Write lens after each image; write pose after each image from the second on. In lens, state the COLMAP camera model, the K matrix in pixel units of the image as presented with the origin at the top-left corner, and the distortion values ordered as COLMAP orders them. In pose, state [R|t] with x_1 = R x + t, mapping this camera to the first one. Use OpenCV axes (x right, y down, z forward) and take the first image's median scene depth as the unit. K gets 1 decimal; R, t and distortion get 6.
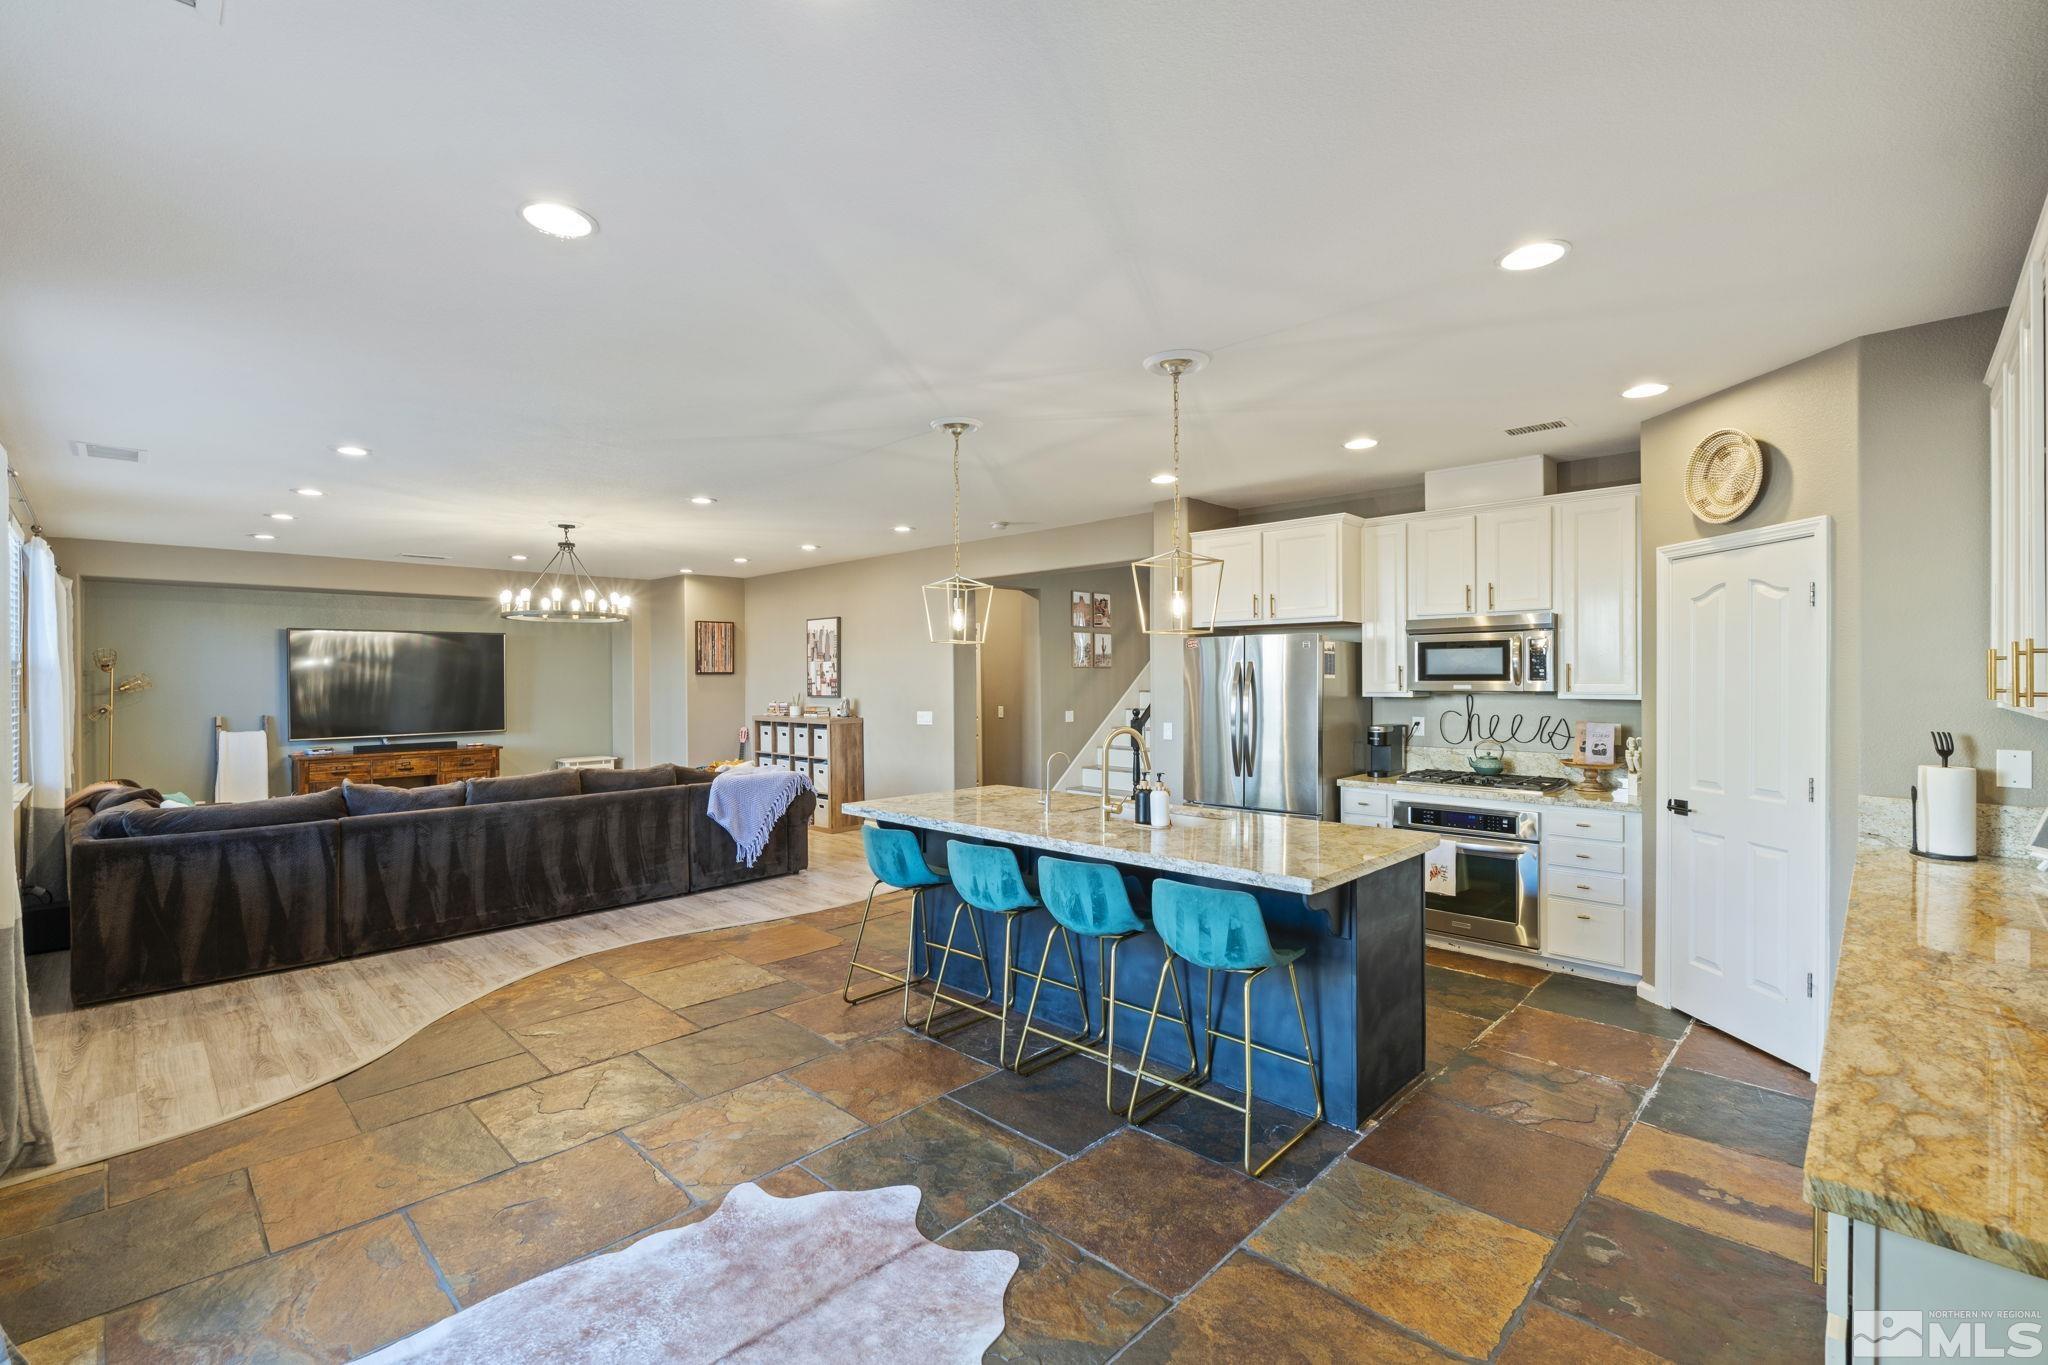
lens RADIAL K [[894.8, 0, 1021.6], [0, 894.8, 681.7], [0, 0, 1]] dist [-0.005245, 0.000544]
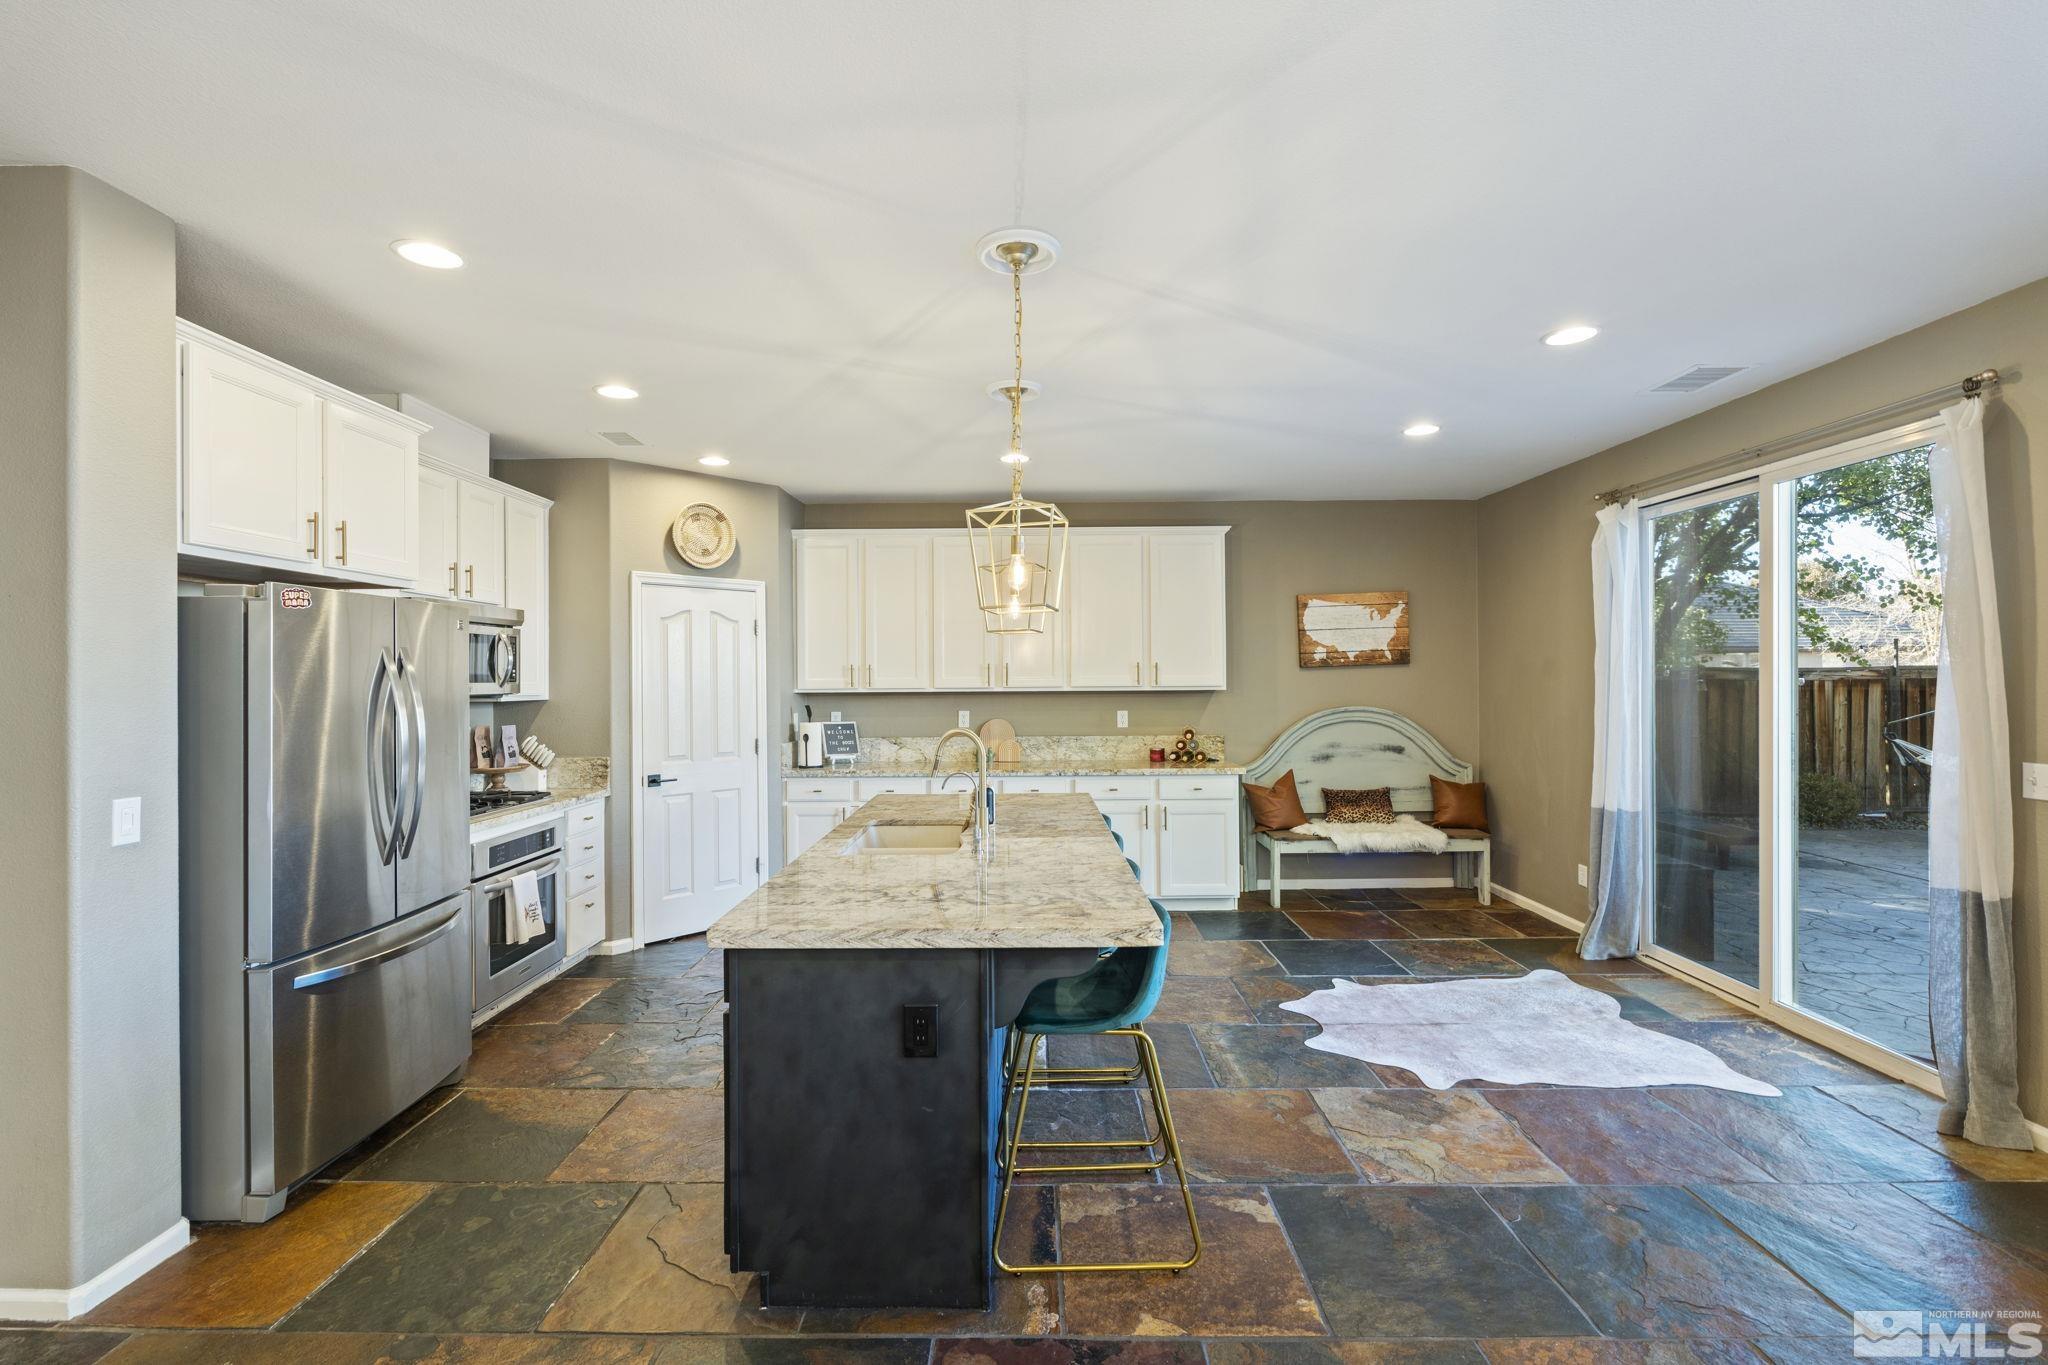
lens RADIAL K [[894.8, 0, 1021.5], [0, 894.8, 671.1], [0, 0, 1]] dist [-0.005245, 0.000544]
pose [[-0.694377, 0.016189, 0.719429, -0.426810], [0.014018, 0.999862, -0.008970, 0.003124], [-0.719475, 0.003856, -0.694508, 1.195677]]
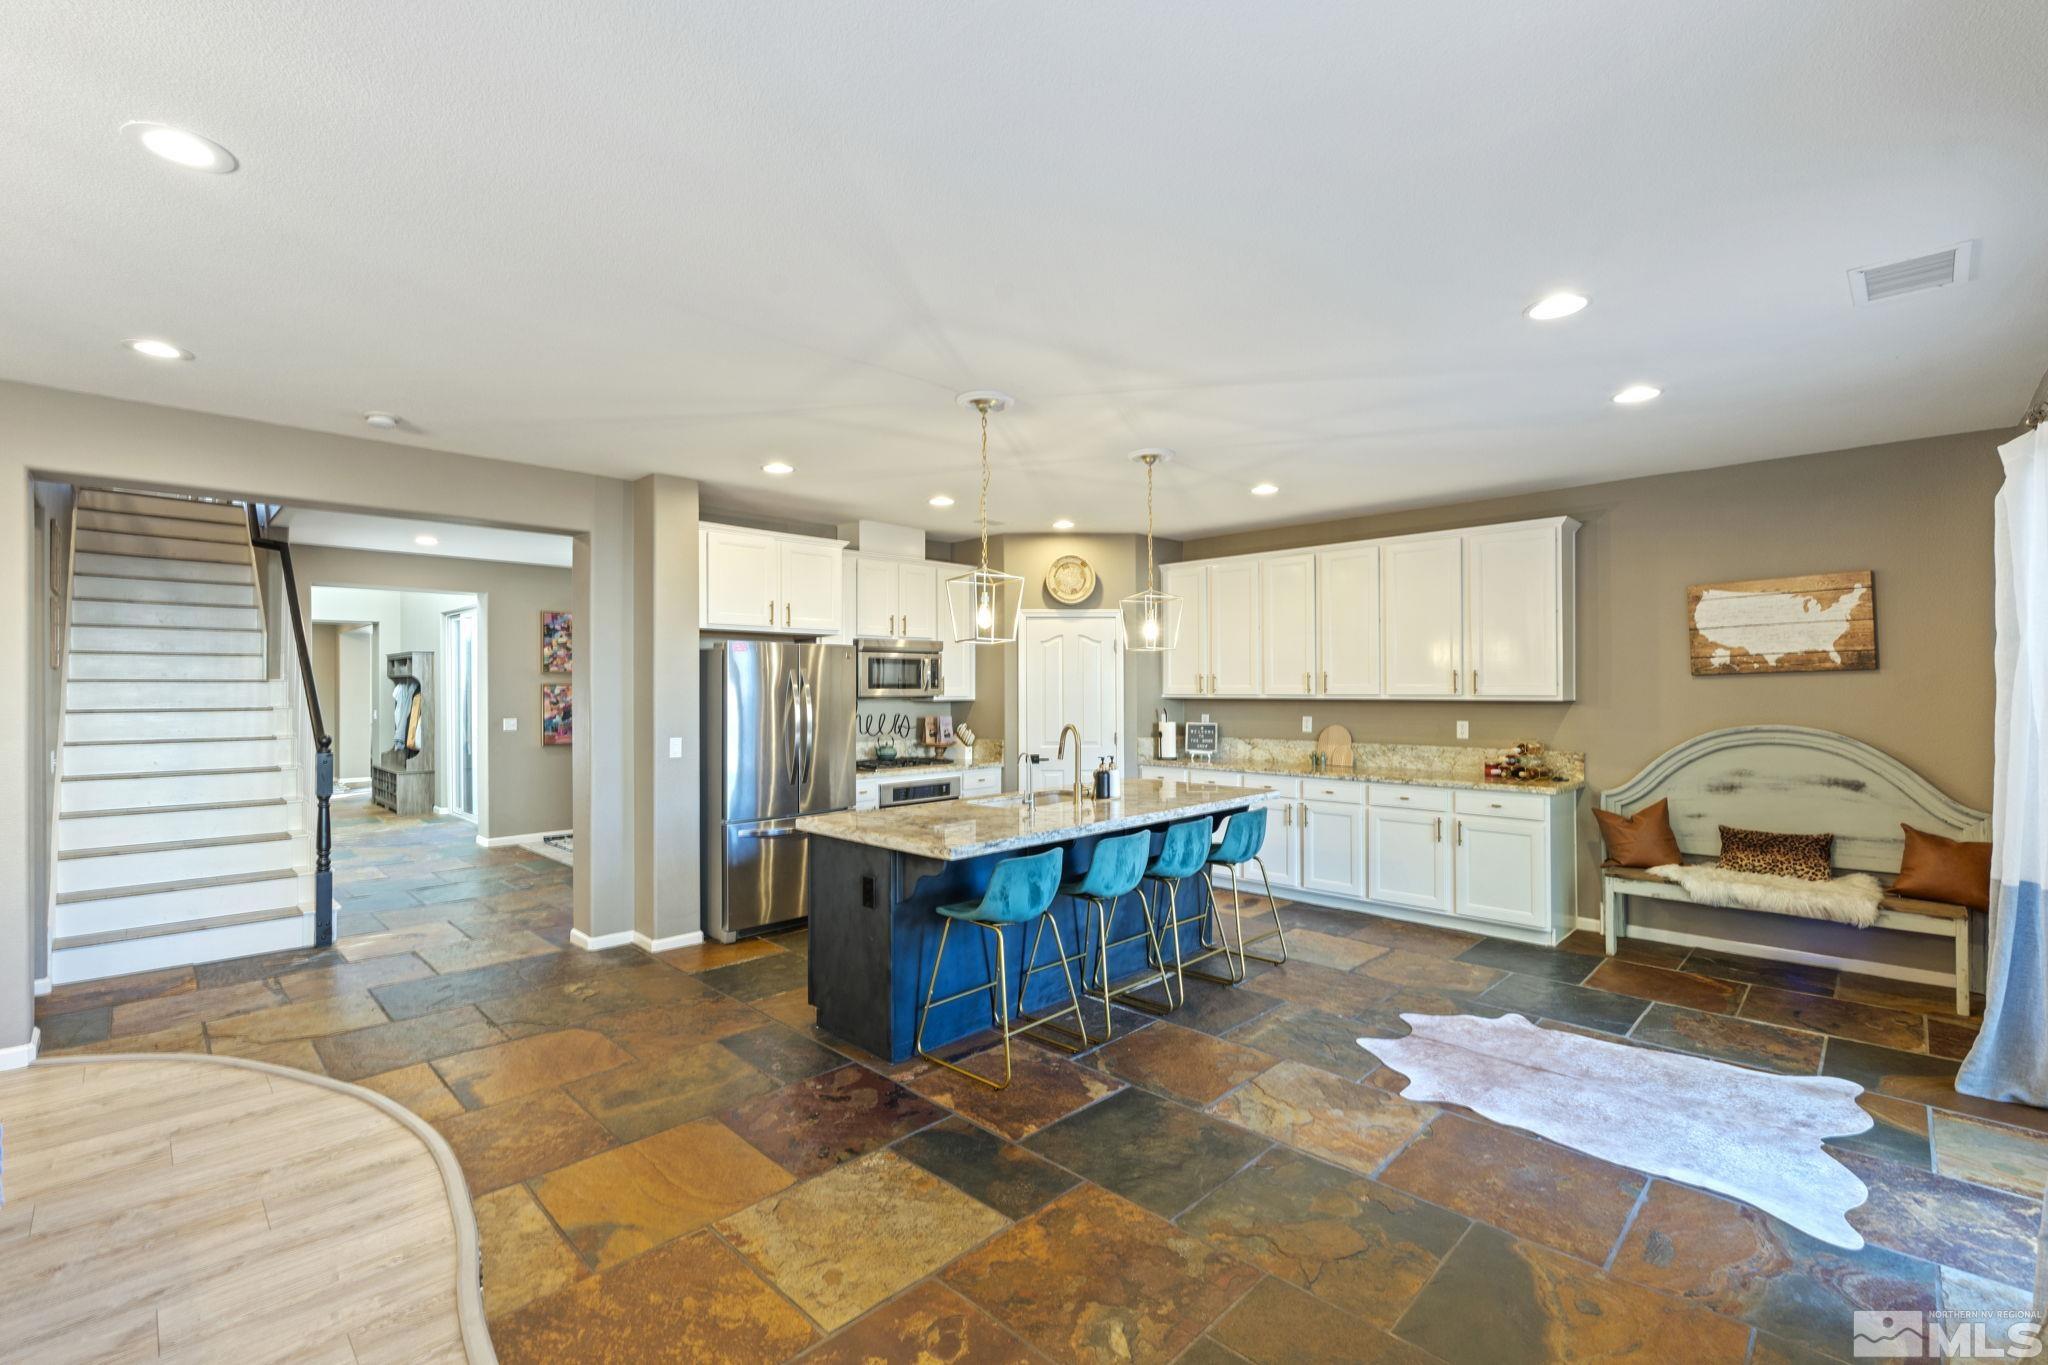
lens RADIAL K [[894.8, 0, 1018.3], [0, 894.8, 686.7], [0, 0, 1]] dist [-0.005245, 0.000544]
pose [[0.008181, 0.005699, 0.999950, -0.819080], [0.008031, 0.999951, -0.005764, 0.005497], [-0.999934, 0.008078, 0.008134, 0.807877]]
